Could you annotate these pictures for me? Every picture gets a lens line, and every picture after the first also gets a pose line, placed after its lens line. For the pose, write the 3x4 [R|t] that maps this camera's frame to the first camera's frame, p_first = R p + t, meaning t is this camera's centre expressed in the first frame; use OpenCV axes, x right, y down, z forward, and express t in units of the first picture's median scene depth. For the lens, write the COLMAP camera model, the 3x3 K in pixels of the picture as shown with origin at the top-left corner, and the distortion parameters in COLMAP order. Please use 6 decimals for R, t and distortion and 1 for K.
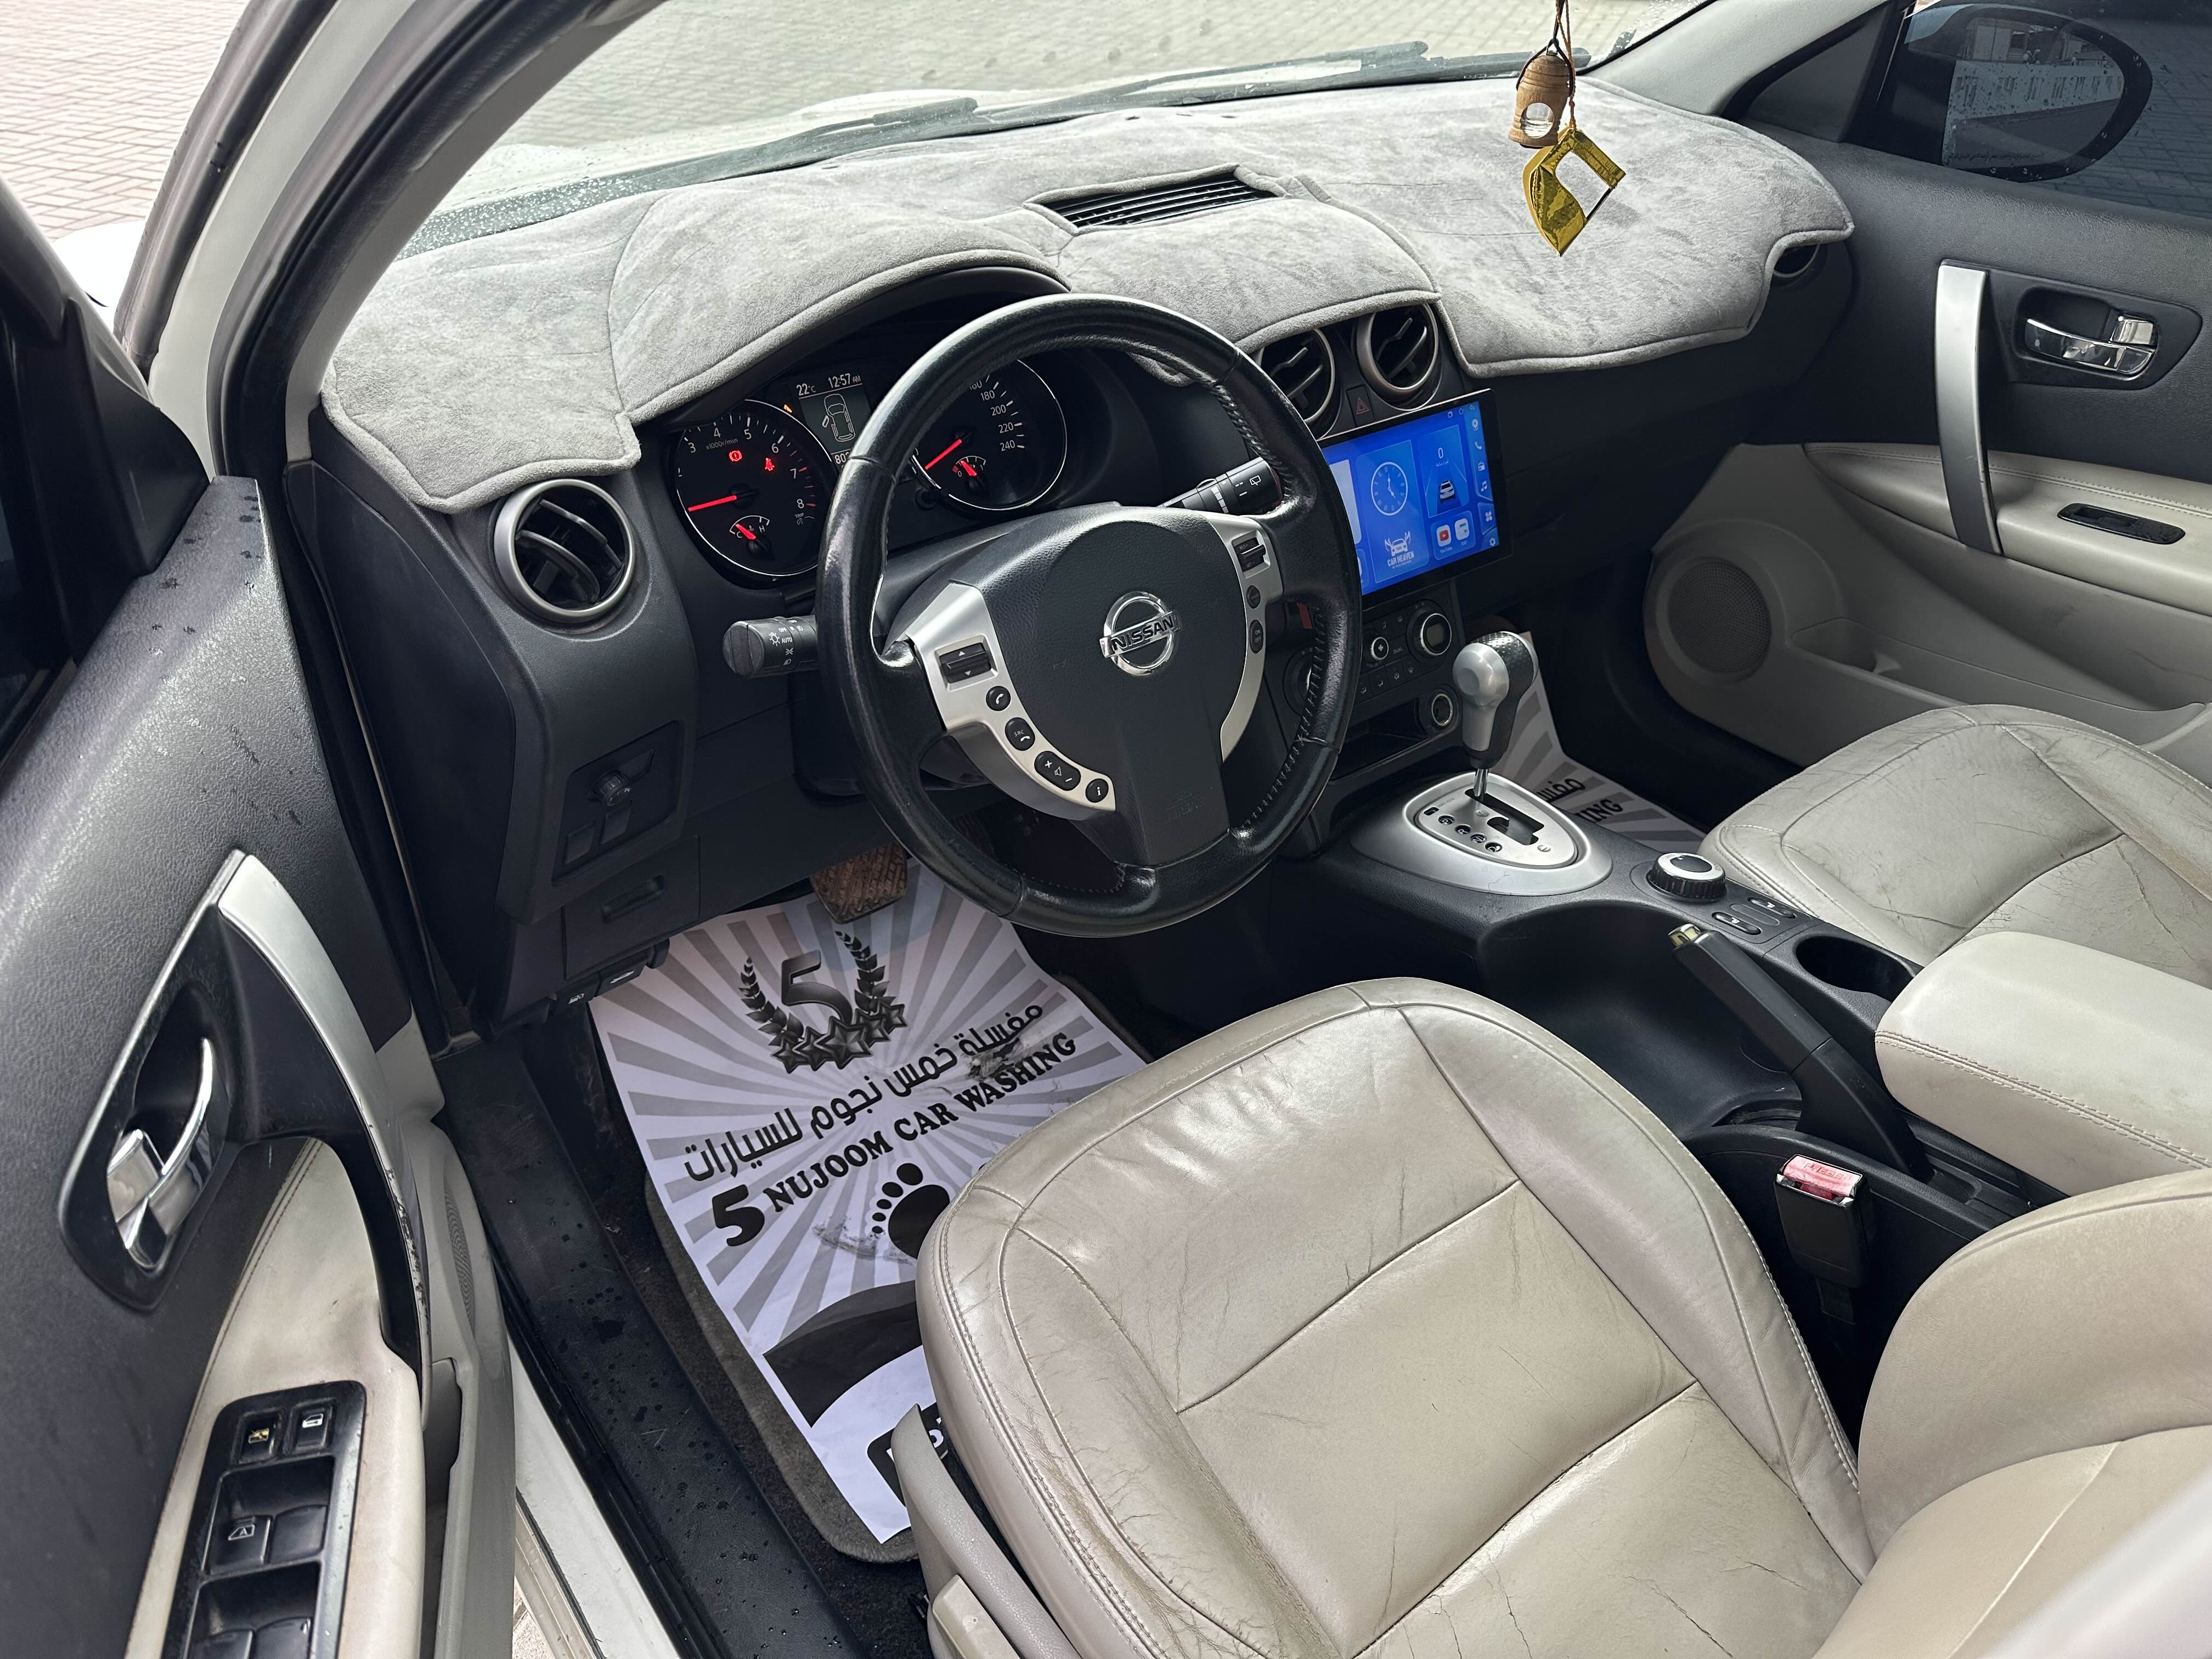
lens RADIAL K [[1550.3, 0, 1106.0], [0, 1550.3, 829.5], [0, 0, 1]] dist [0.125505, -0.193443]
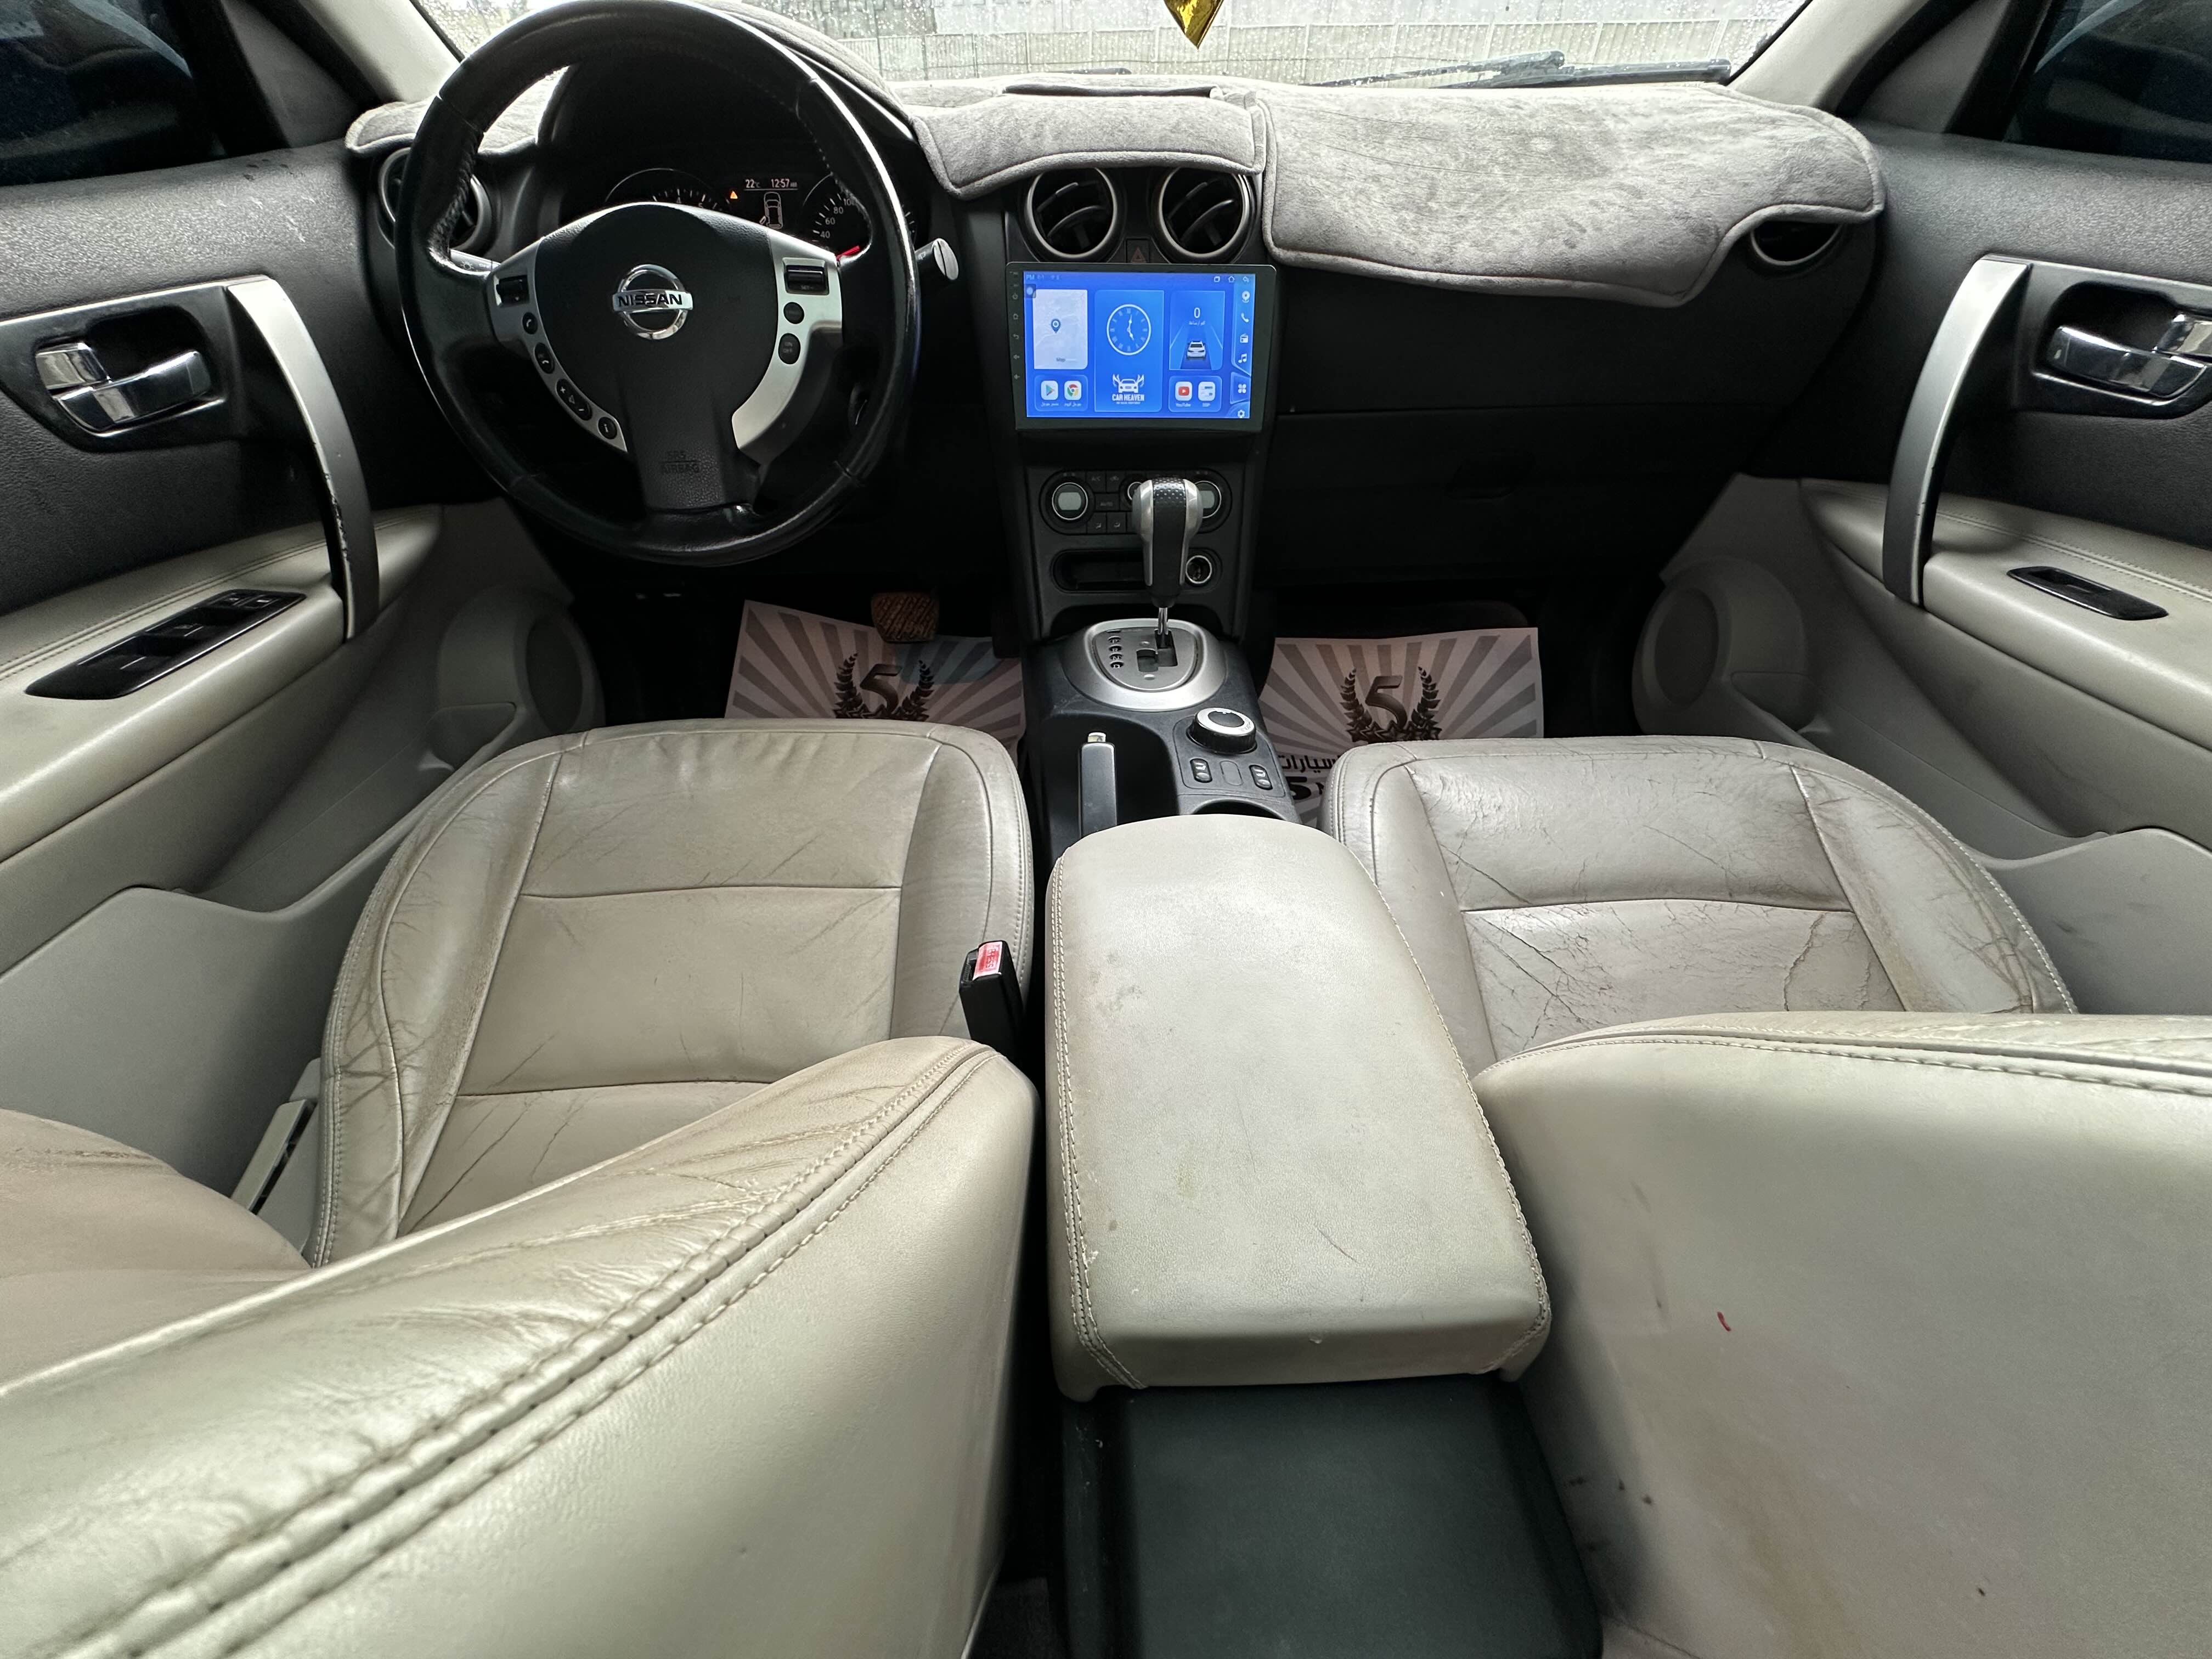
lens RADIAL K [[900.1, 0, 1106.0], [0, 900.1, 829.5], [0, 0, 1]] dist [-0.000994, -0.000228]
pose [[0.812076, 0.369788, -0.451431, 0.476037], [-0.332079, 0.928959, 0.163579, 0.015374], [0.479851, 0.017072, 0.877184, 0.334035]]
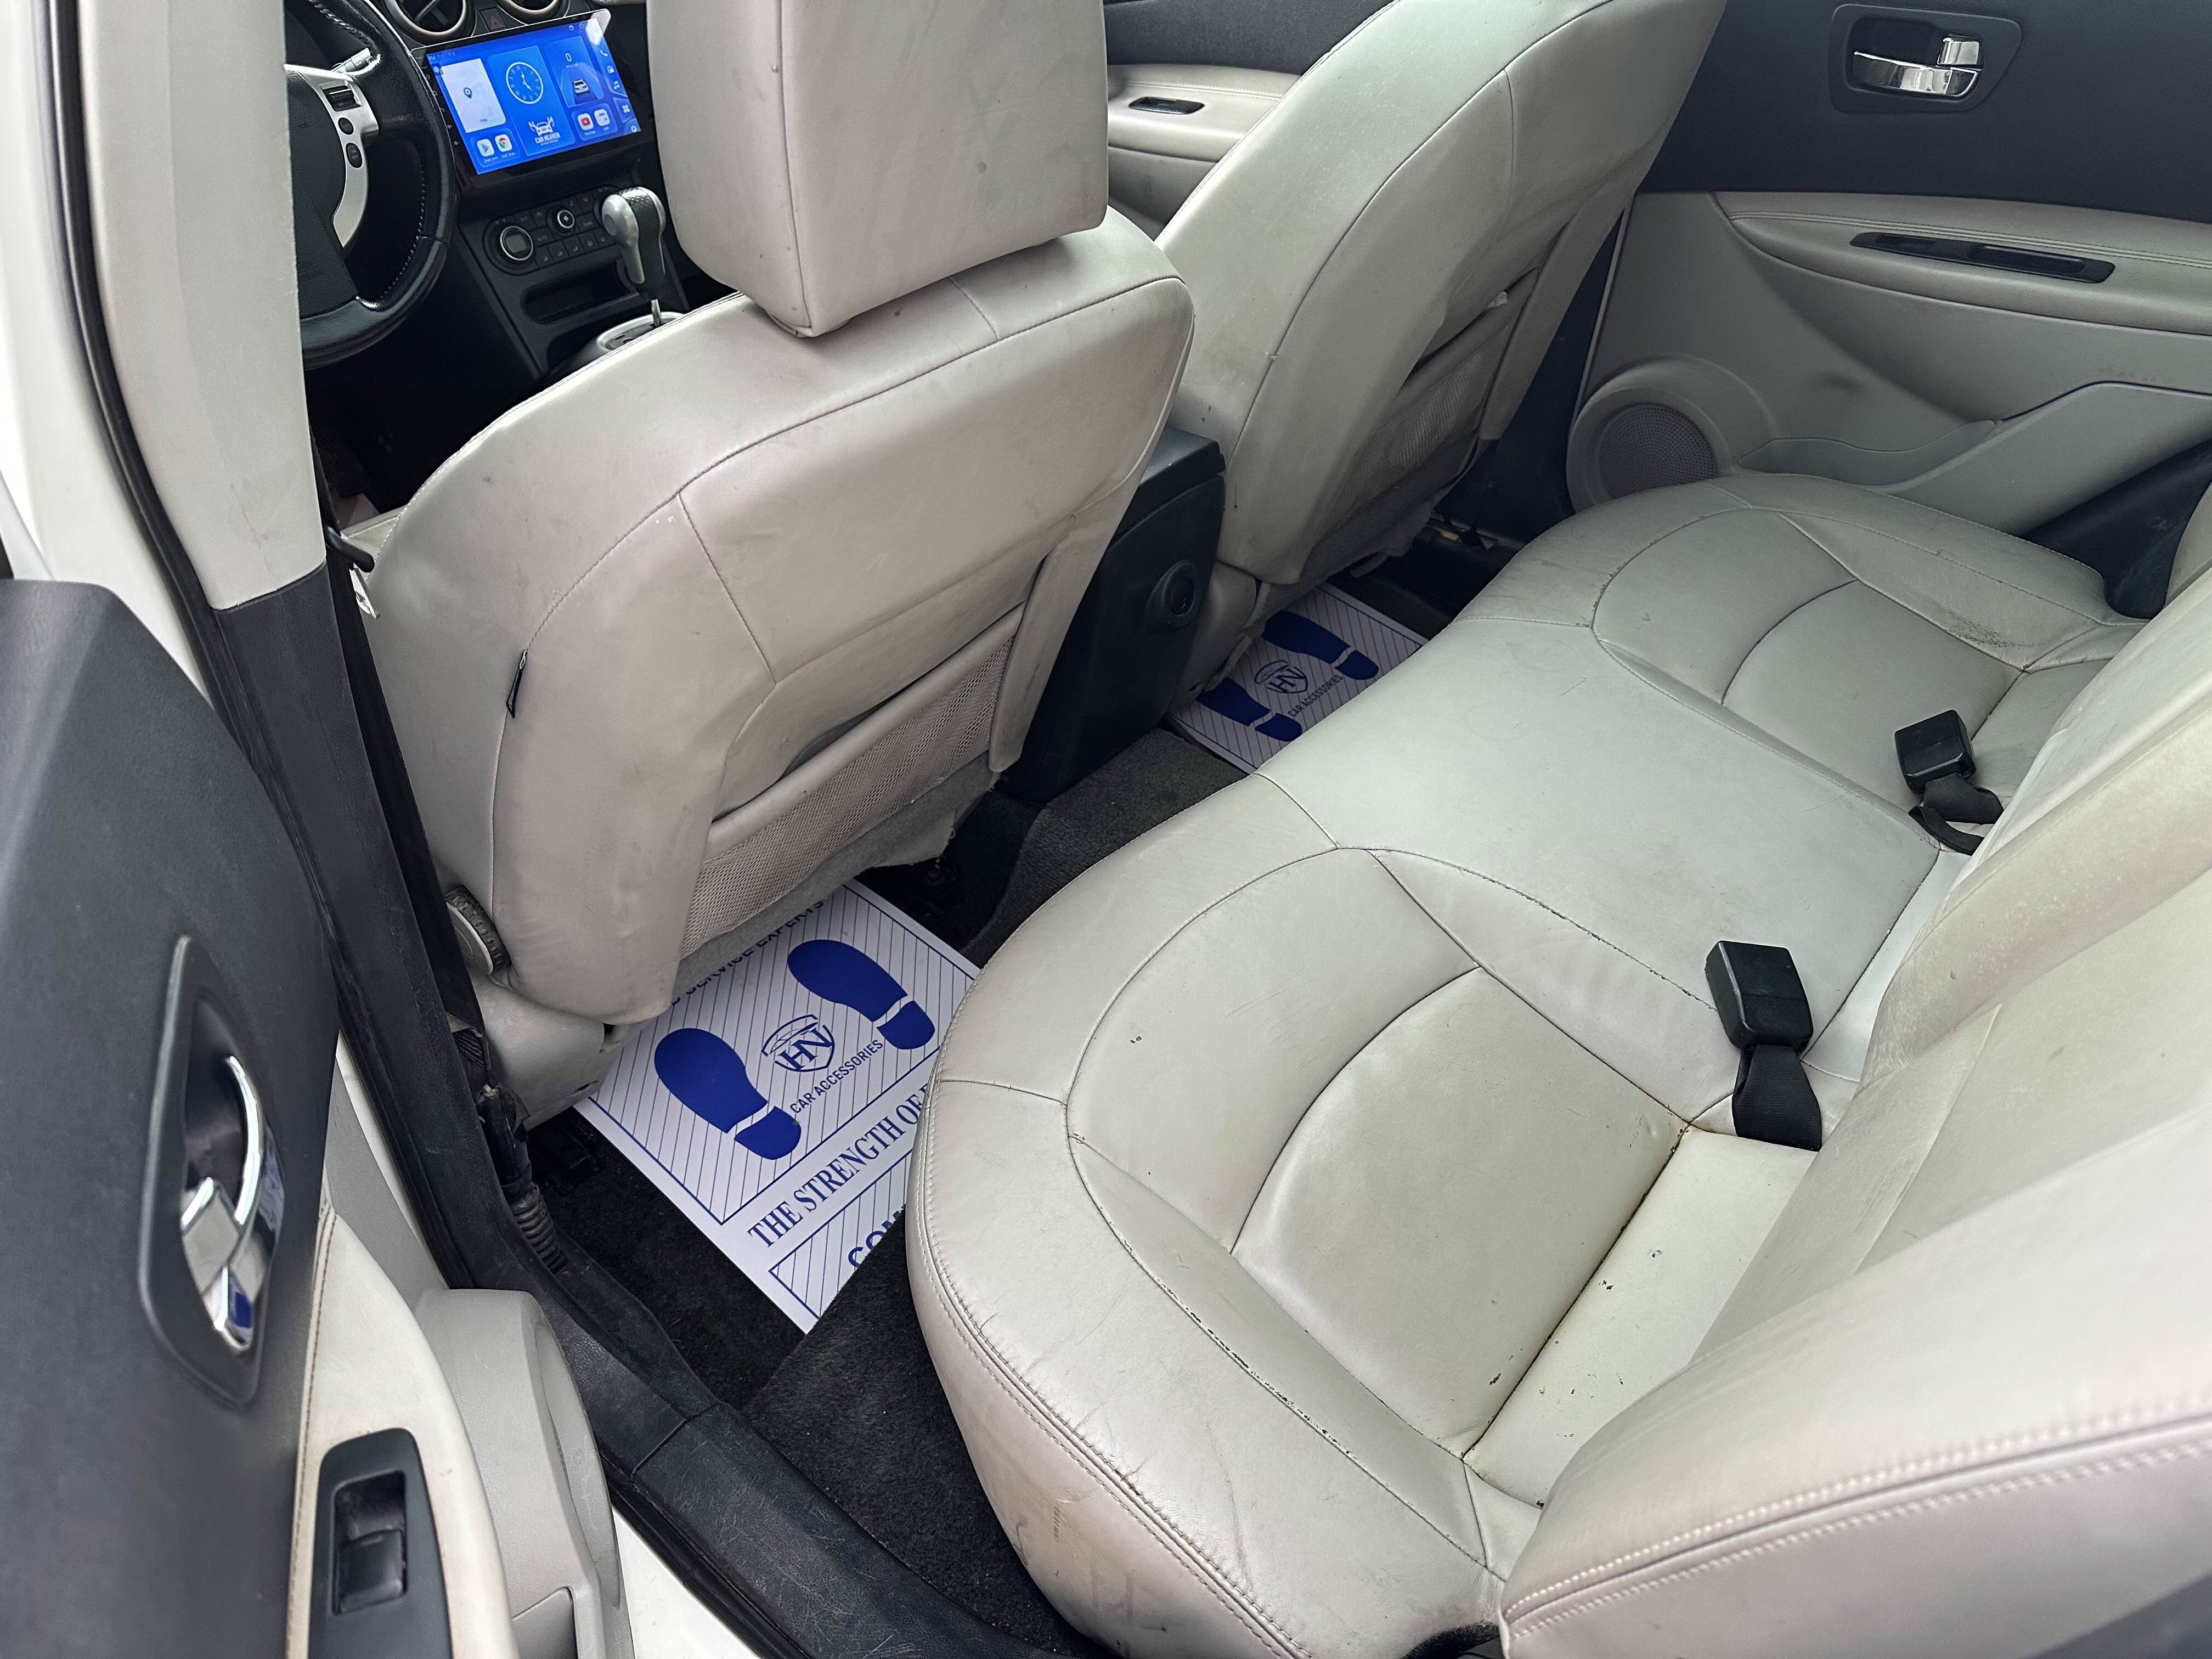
lens RADIAL K [[1550.3, 0, 1106.0], [0, 1550.3, 829.5], [0, 0, 1]] dist [0.125505, -0.193443]
pose [[0.979073, -0.148384, 0.139280, 0.306006], [0.137682, 0.986941, 0.083613, 0.293363], [-0.149867, -0.062687, 0.986717, -0.361212]]
